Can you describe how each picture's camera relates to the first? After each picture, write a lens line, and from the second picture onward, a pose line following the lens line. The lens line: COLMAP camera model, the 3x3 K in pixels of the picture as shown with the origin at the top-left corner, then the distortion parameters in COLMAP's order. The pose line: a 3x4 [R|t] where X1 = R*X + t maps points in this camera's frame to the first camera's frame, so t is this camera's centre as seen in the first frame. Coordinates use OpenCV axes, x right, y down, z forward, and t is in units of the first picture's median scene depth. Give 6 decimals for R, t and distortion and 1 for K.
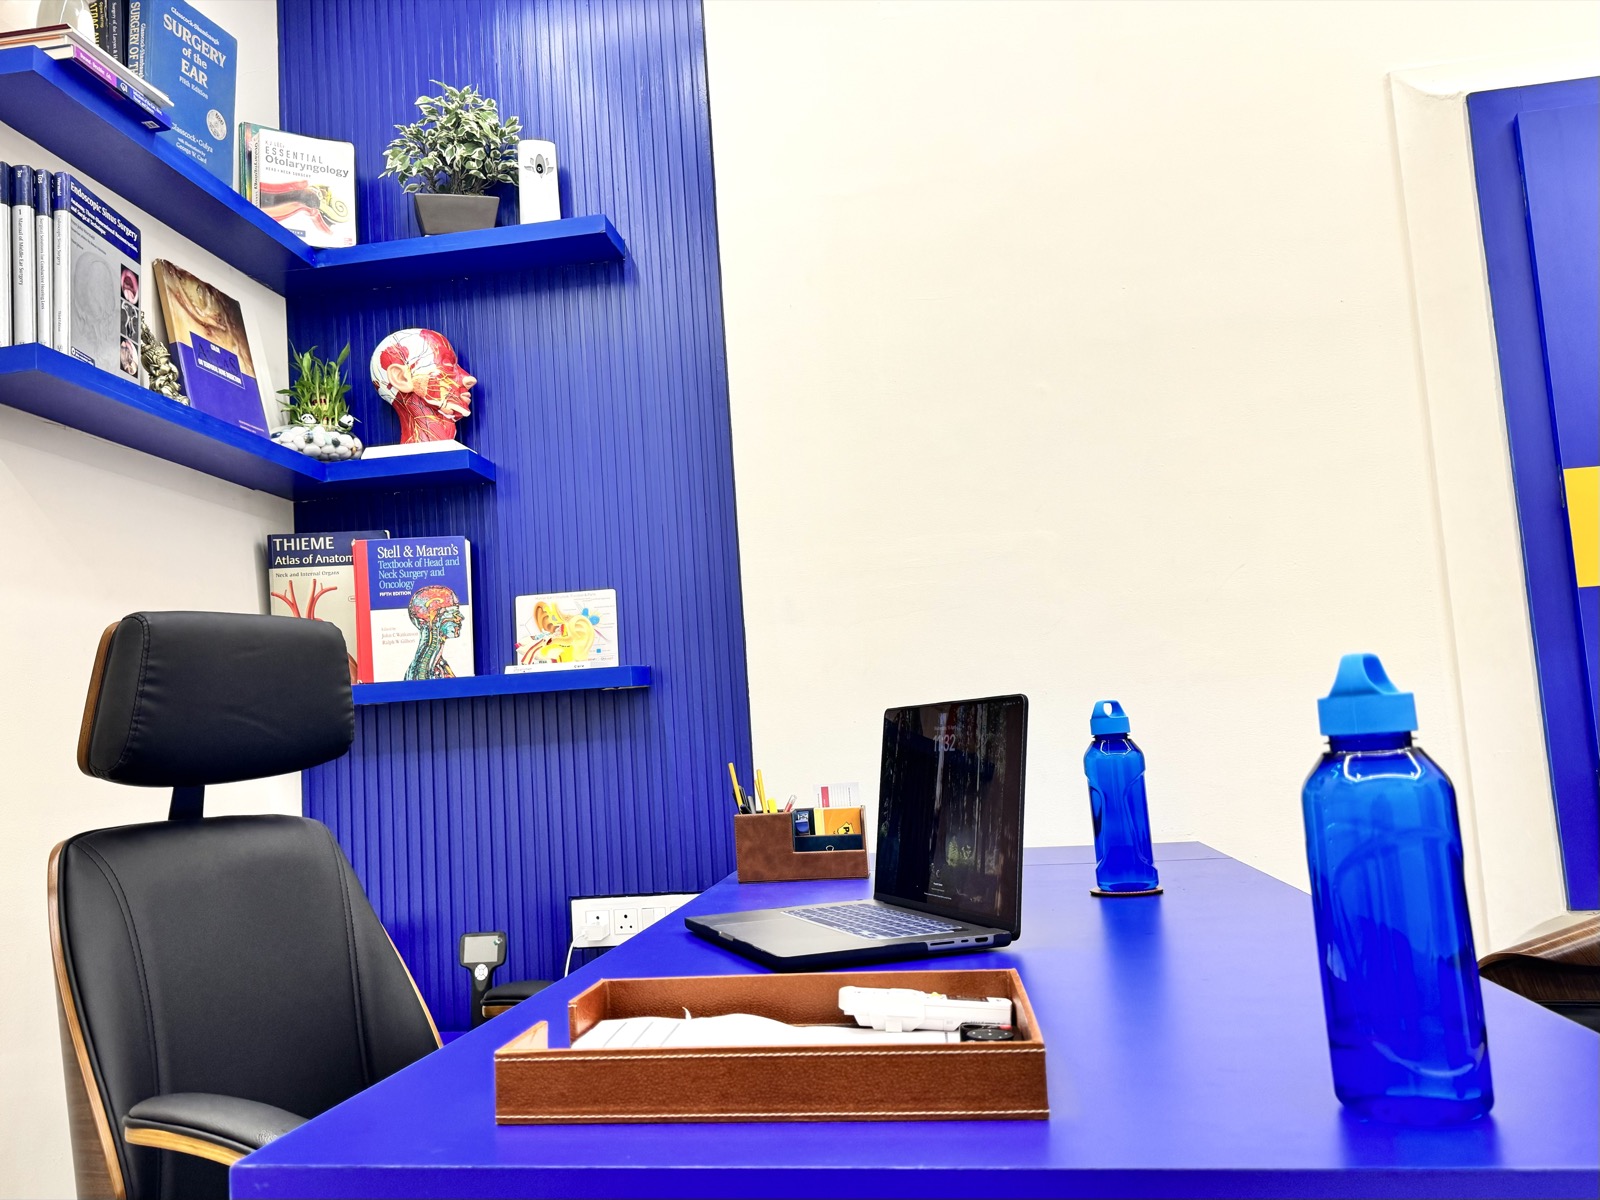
lens RADIAL K [[1296.4, 0, 754.5], [0, 1296.4, 603.7], [0, 0, 1]] dist [0.095385, -0.181297]
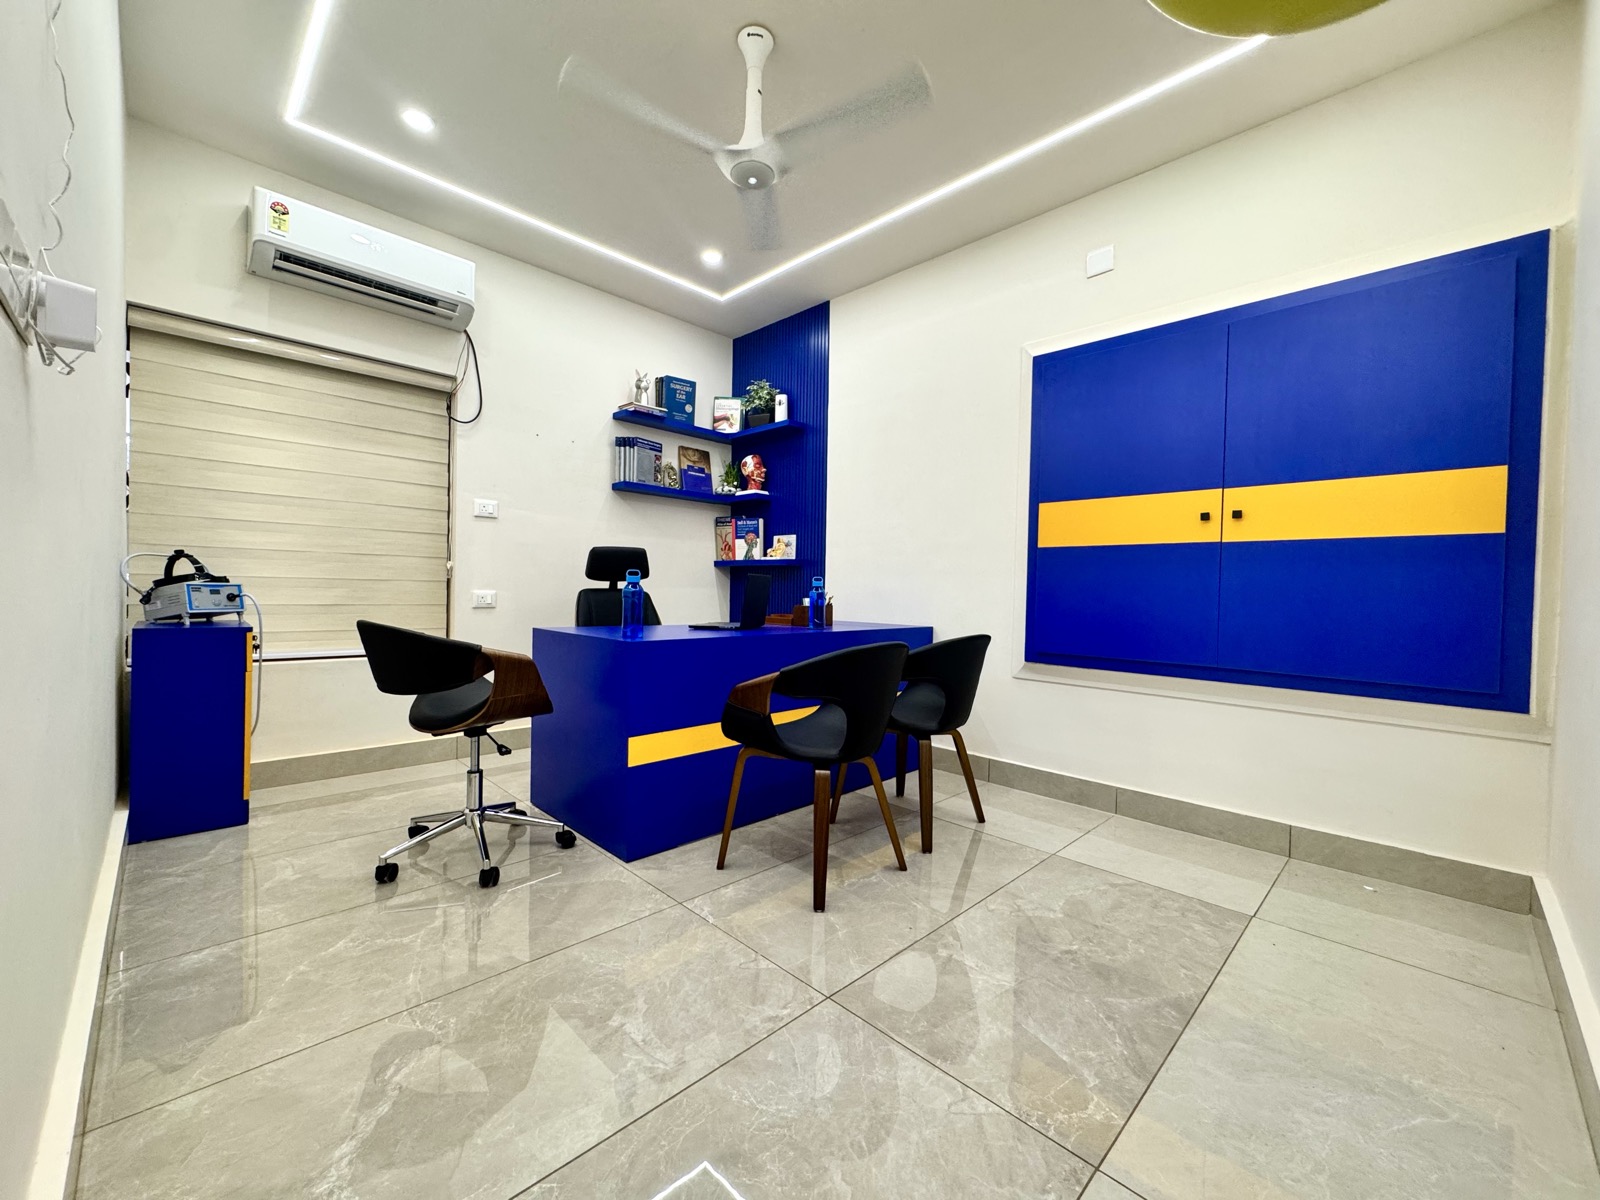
lens RADIAL K [[641.3, 0, 800.0], [0, 641.3, 600.0], [0, 0, 1]] dist [-0.000898, -0.000269]
pose [[0.814736, 0.086497, -0.573345, 0.853308], [-0.006364, 0.990085, 0.140324, -0.076594], [0.579798, -0.110679, 0.807208, -0.315868]]
